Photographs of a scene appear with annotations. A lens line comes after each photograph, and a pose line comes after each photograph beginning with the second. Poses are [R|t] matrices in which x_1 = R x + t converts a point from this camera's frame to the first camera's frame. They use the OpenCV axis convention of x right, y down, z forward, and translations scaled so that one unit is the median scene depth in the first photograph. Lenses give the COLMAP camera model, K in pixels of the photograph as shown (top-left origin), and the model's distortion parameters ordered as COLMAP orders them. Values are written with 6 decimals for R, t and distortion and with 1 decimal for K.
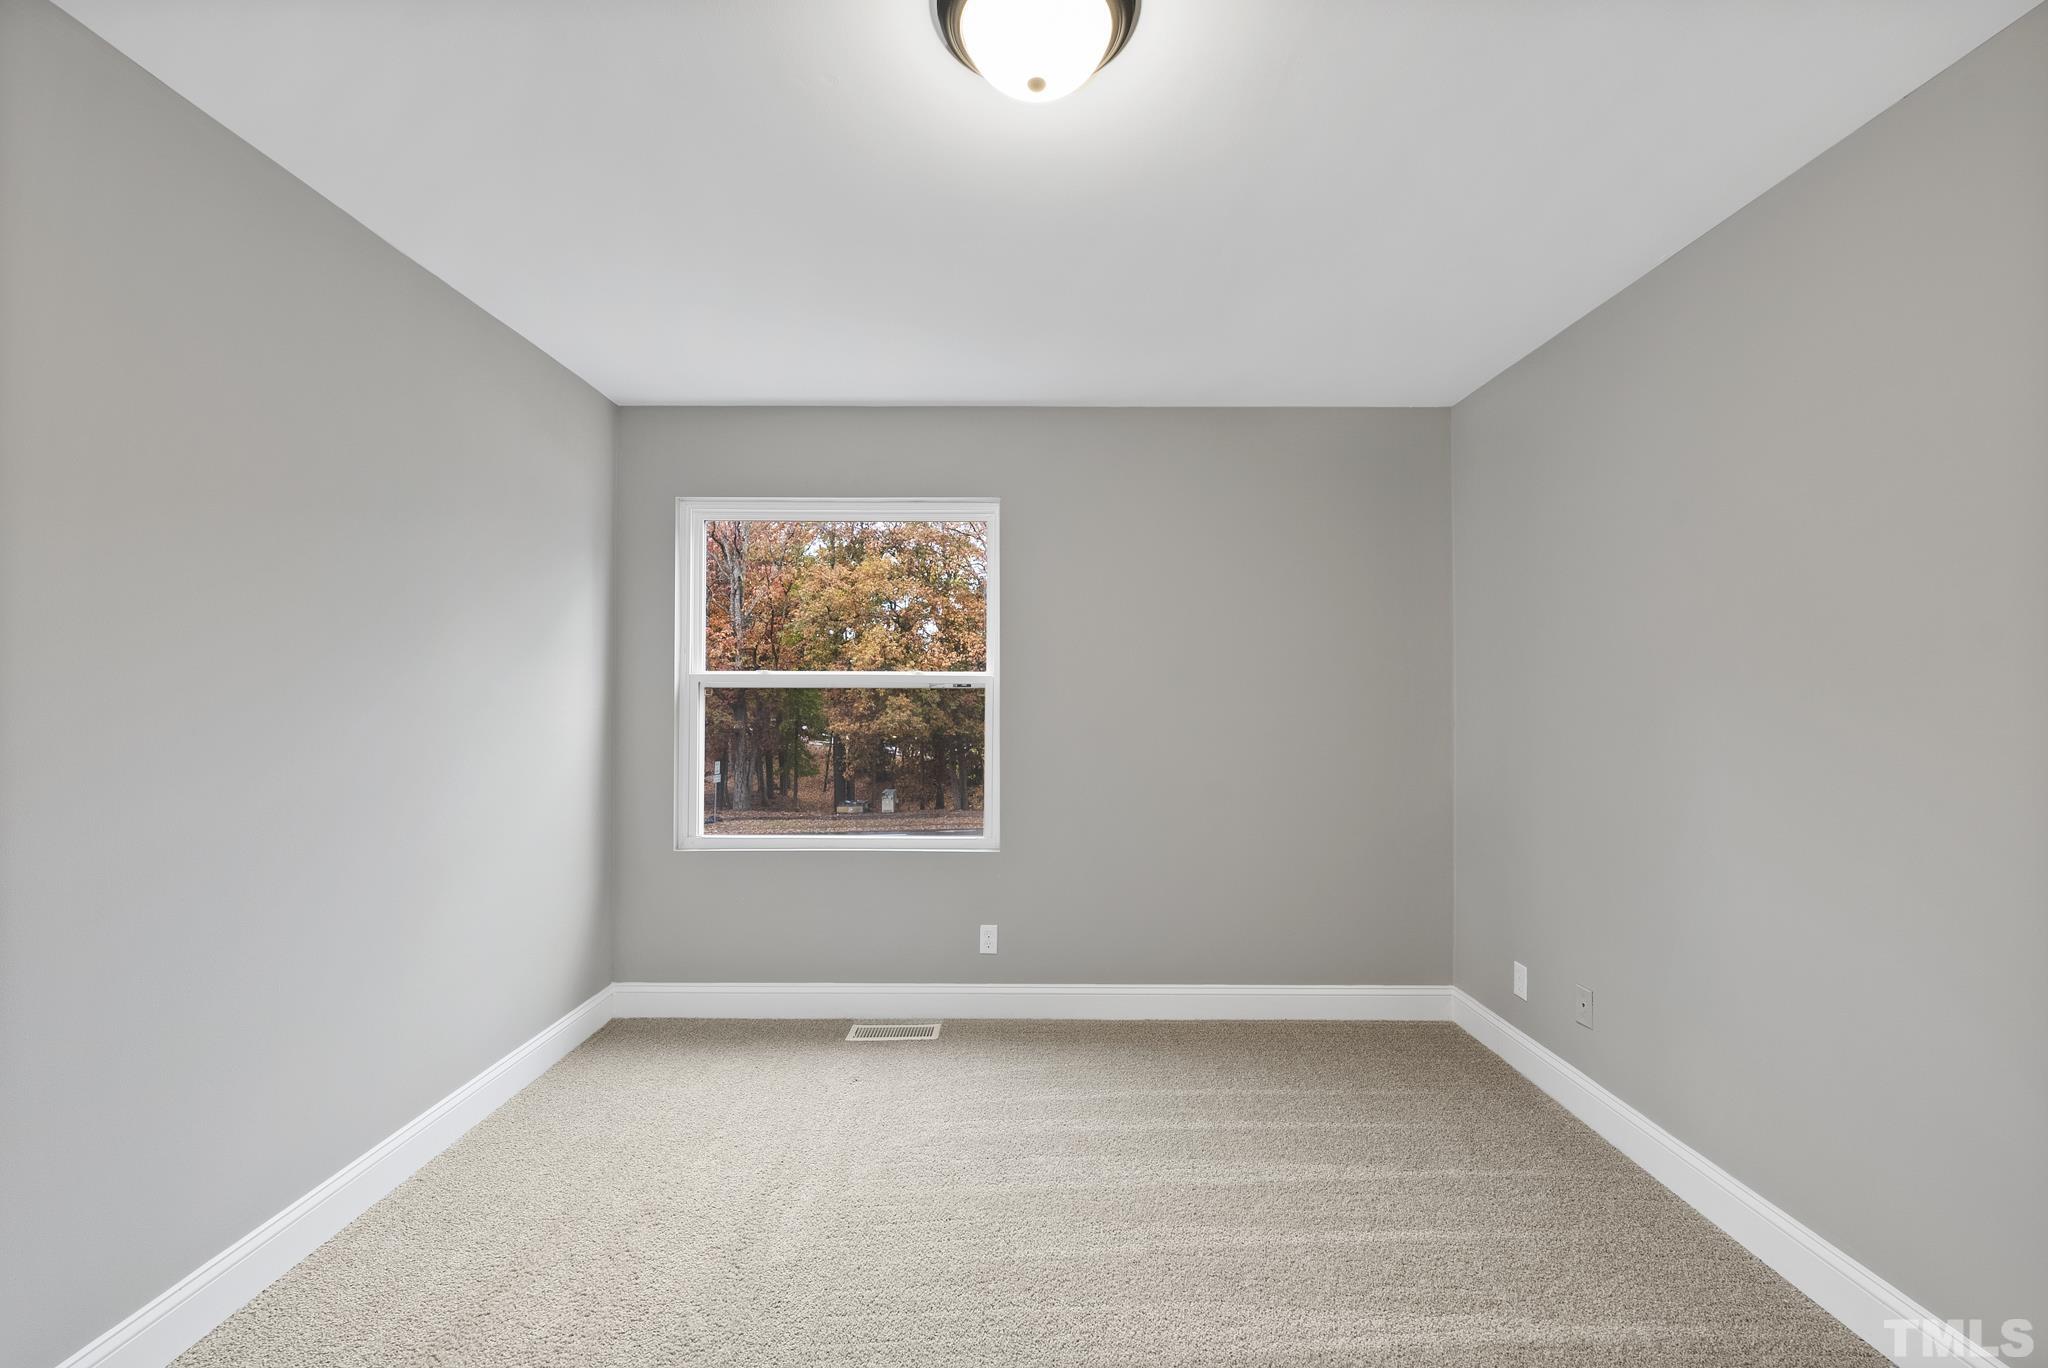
lens RADIAL K [[804.5, 0, 1037.1], [0, 804.5, 690.5], [0, 0, 1]] dist [-0.002164, 0.000106]
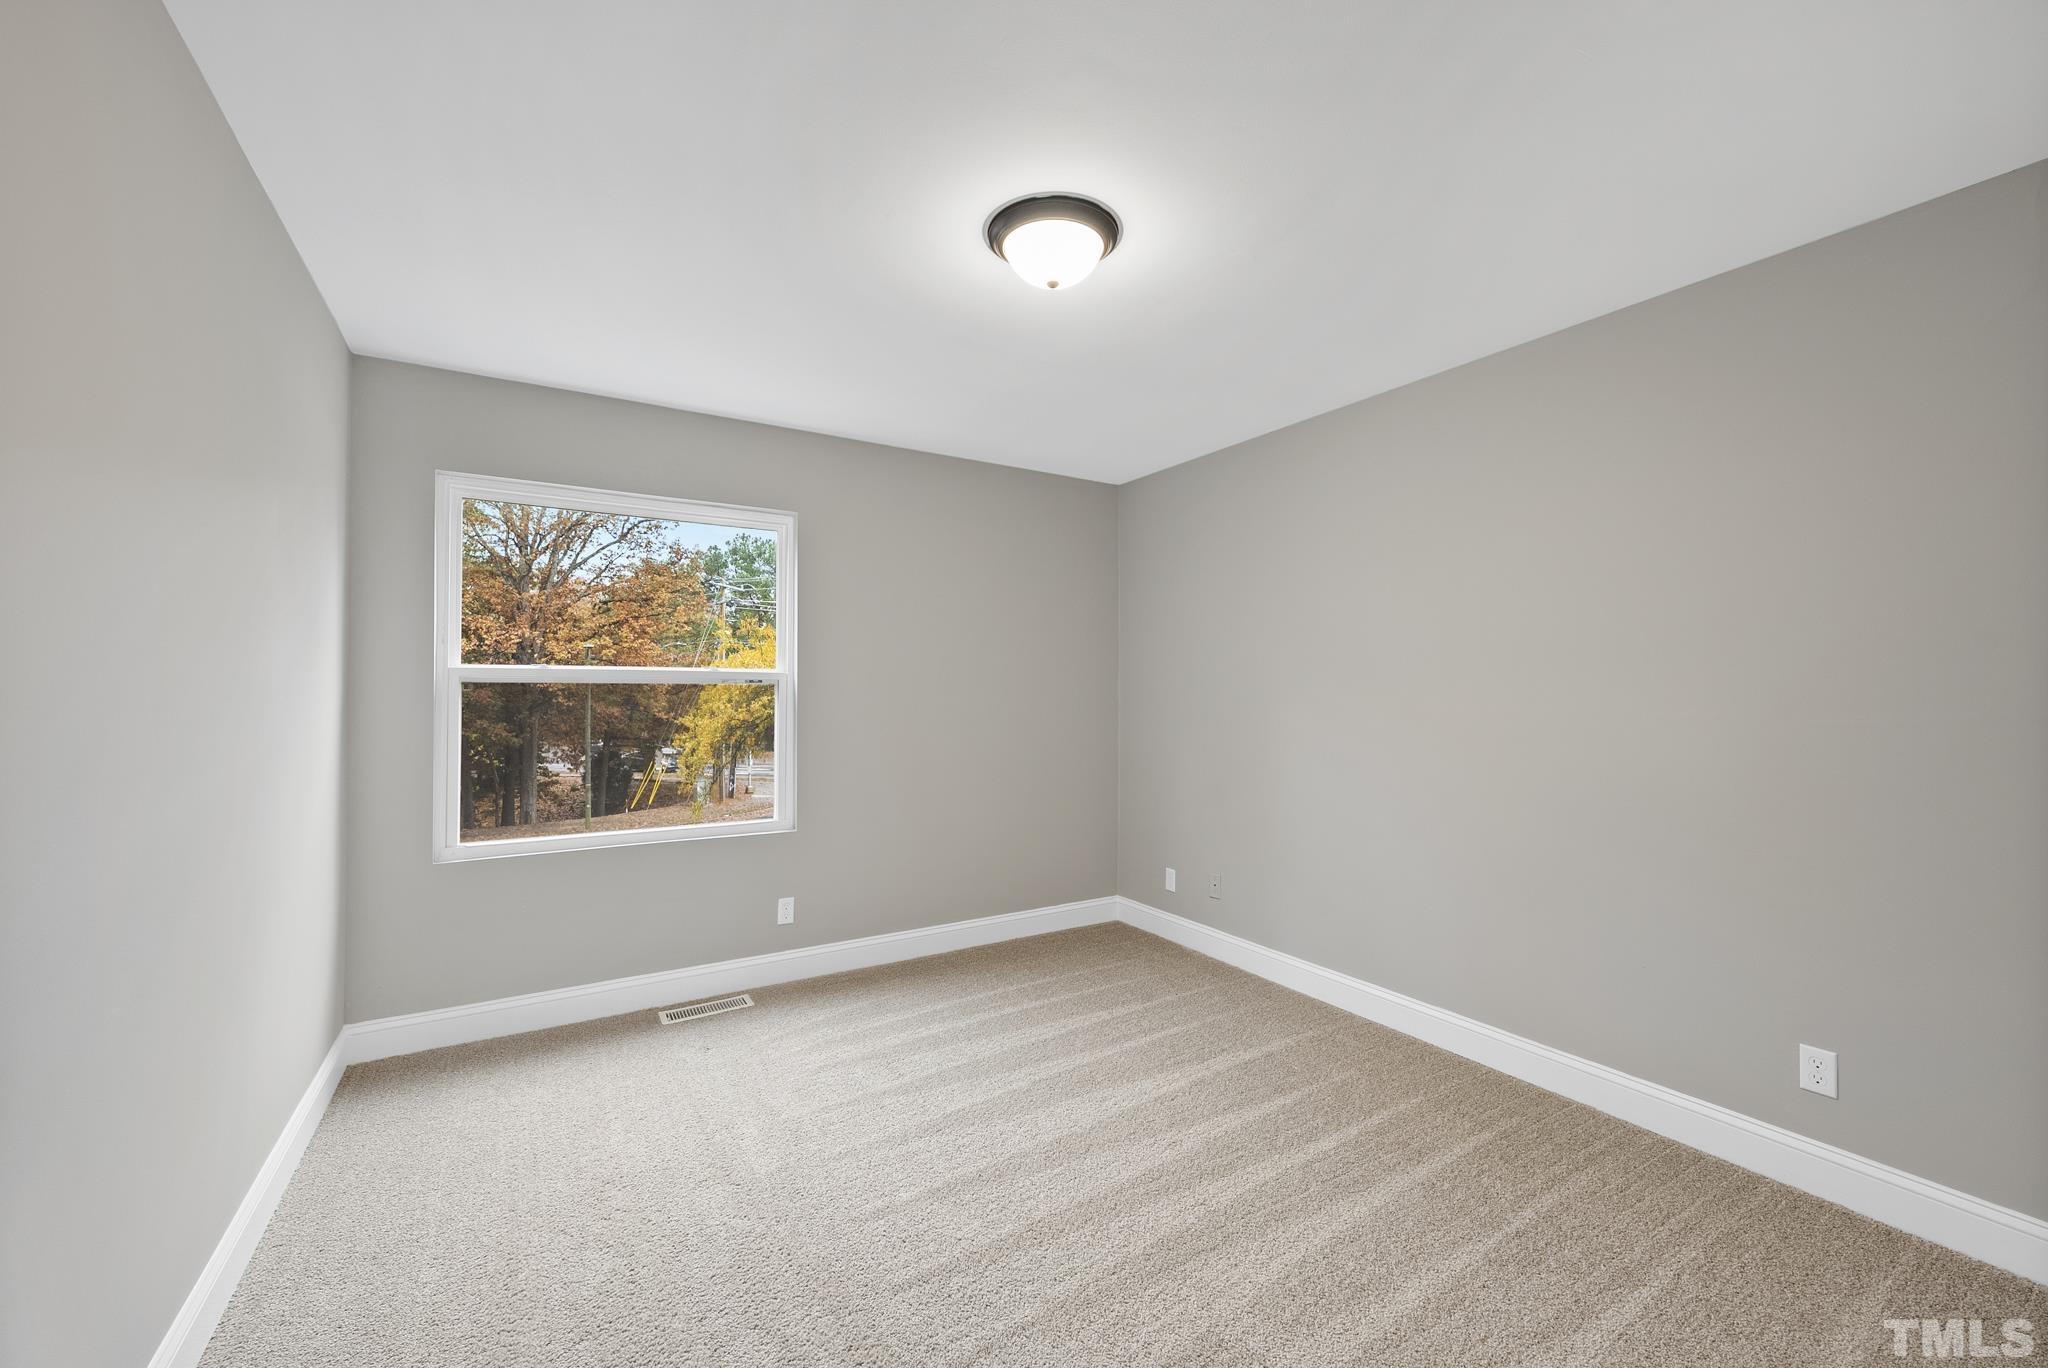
lens RADIAL K [[804.5, 0, 1028.3], [0, 804.5, 694.3], [0, 0, 1]] dist [-0.002164, 0.000106]
pose [[0.847621, -0.003740, 0.530589, -0.378265], [-0.000945, 0.999963, 0.008557, 0.001585], [-0.530602, -0.007755, 0.847586, -0.117220]]
